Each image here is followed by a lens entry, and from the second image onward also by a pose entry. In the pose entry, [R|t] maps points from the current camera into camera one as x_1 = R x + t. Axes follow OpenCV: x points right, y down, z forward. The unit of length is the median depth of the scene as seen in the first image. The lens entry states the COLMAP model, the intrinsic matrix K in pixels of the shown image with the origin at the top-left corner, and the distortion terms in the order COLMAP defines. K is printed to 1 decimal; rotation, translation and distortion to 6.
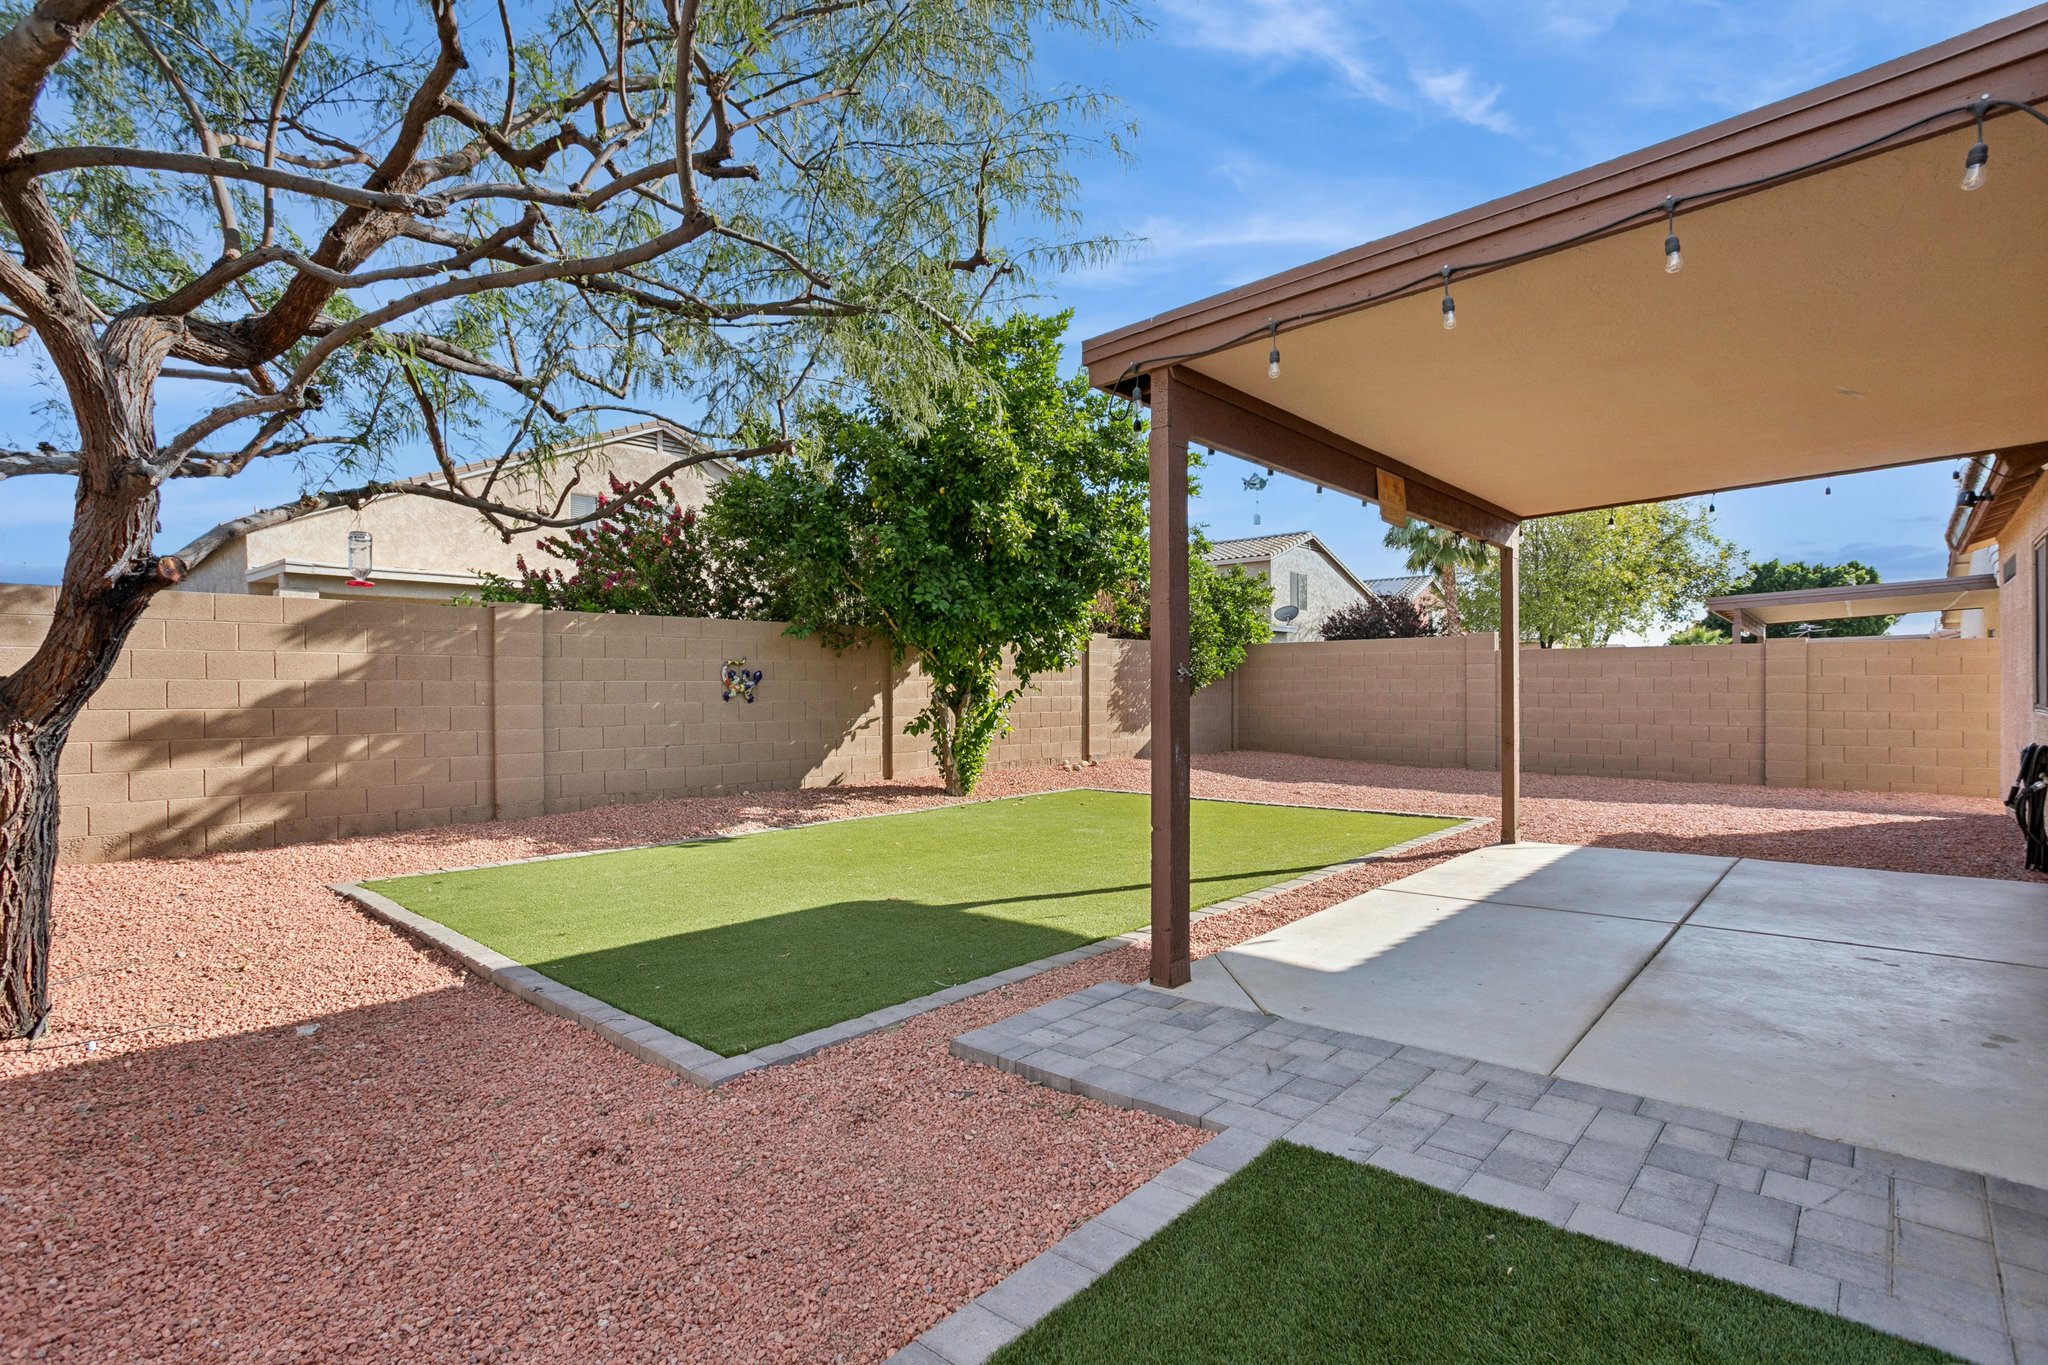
lens RADIAL K [[958.1, 0, 1021.4], [0, 958.1, 672.0], [0, 0, 1]] dist [-0.003727, -0.000096]
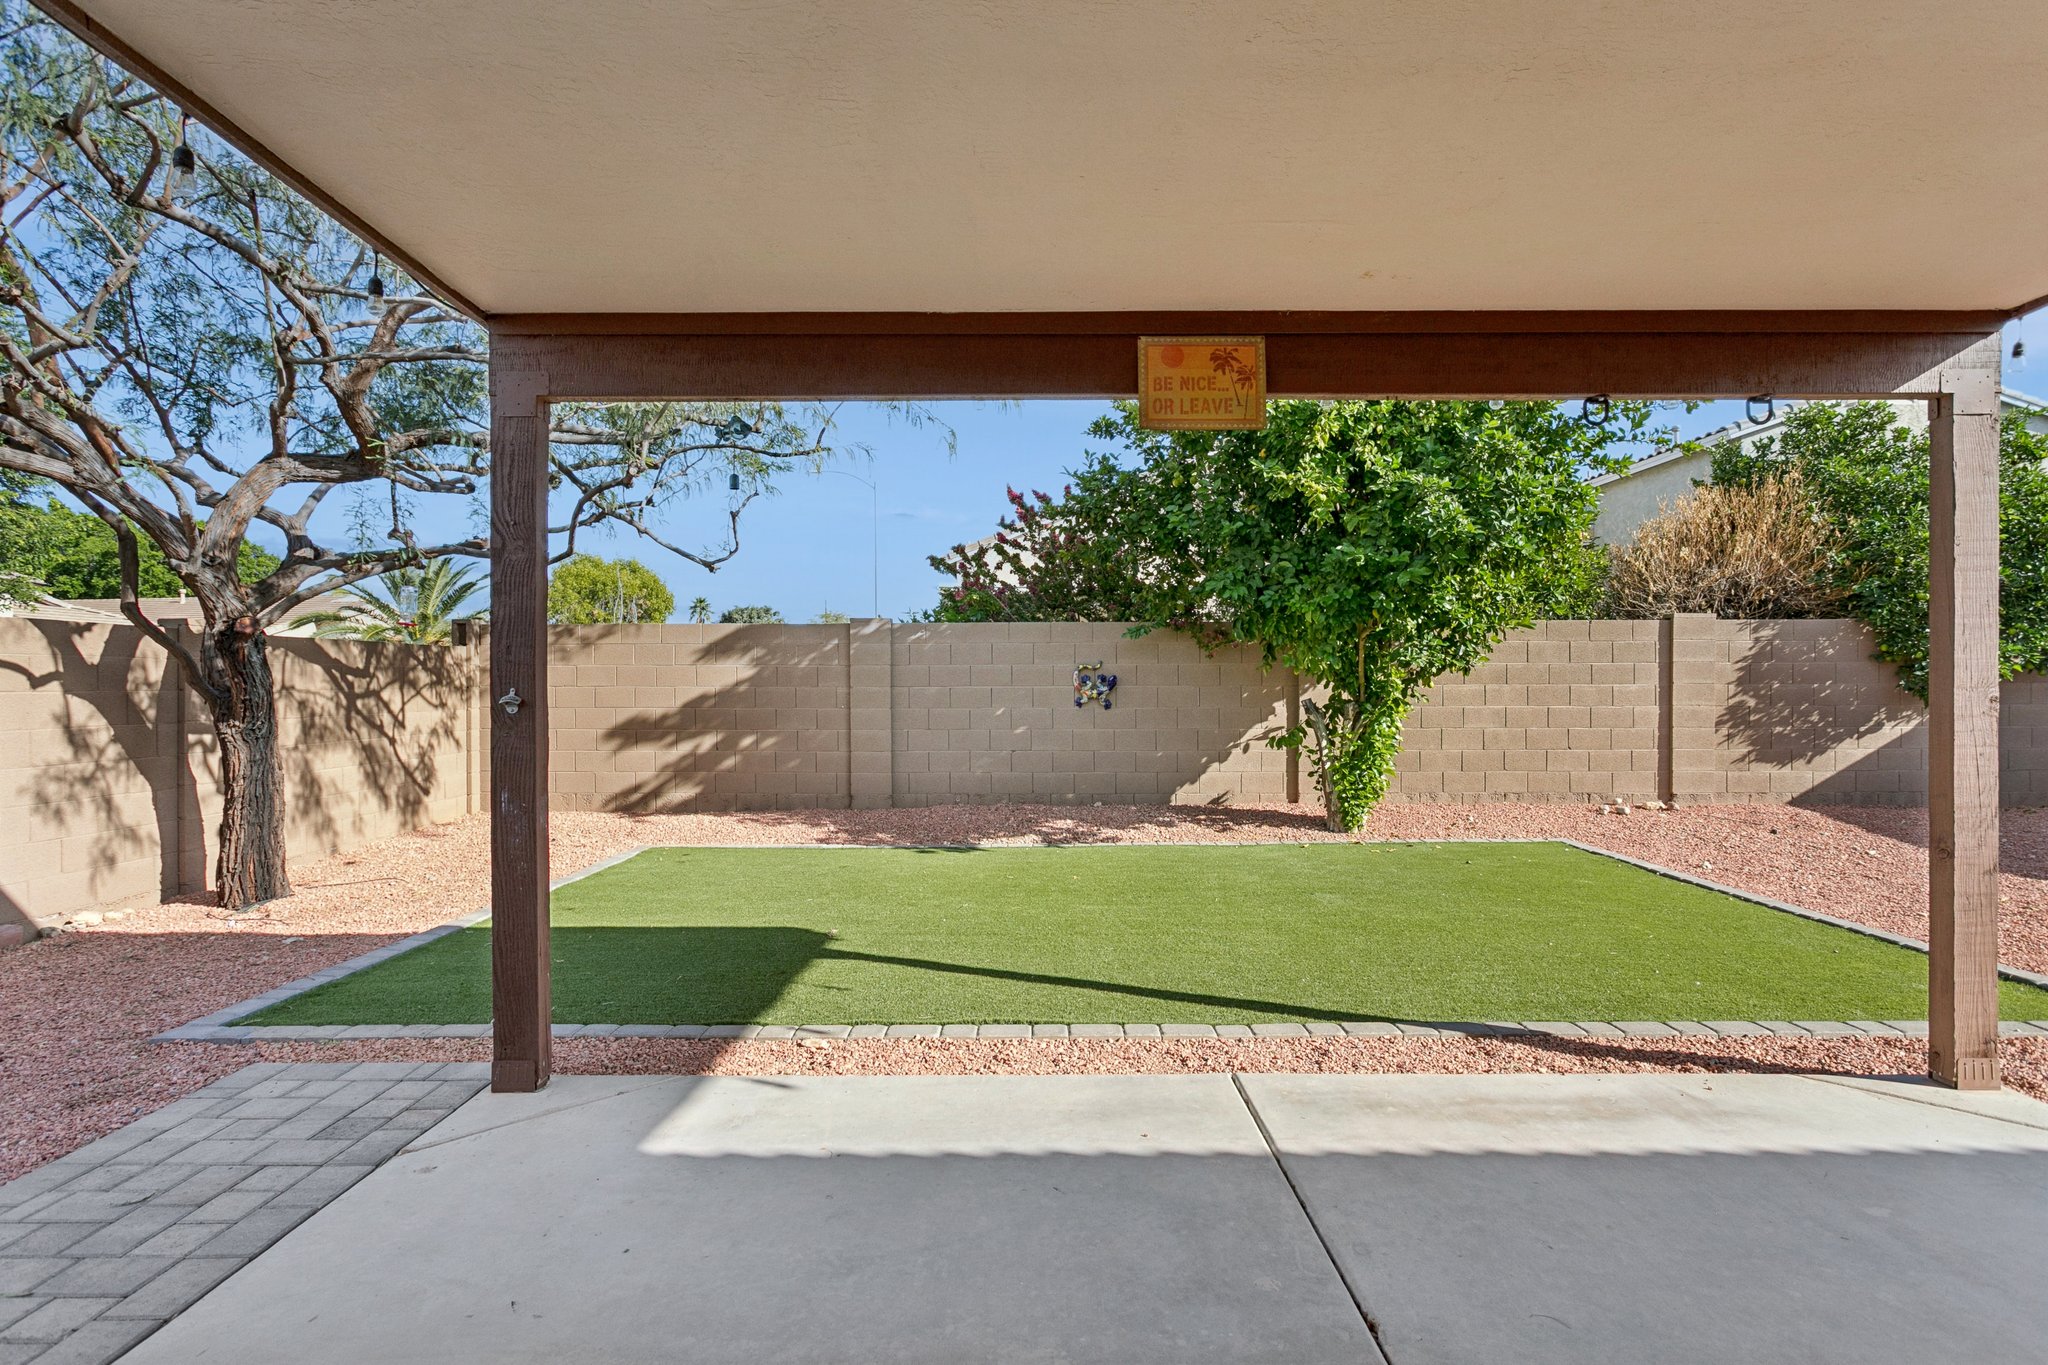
lens RADIAL K [[999.6, 0, 1024.0], [0, 999.6, 682.5], [0, 0, 1]] dist [0.001090, -0.000062]
pose [[0.669287, -0.003402, -0.742996, 0.485053], [0.014161, 0.999866, 0.008178, -0.003931], [0.742869, -0.015995, 0.669245, 0.354499]]
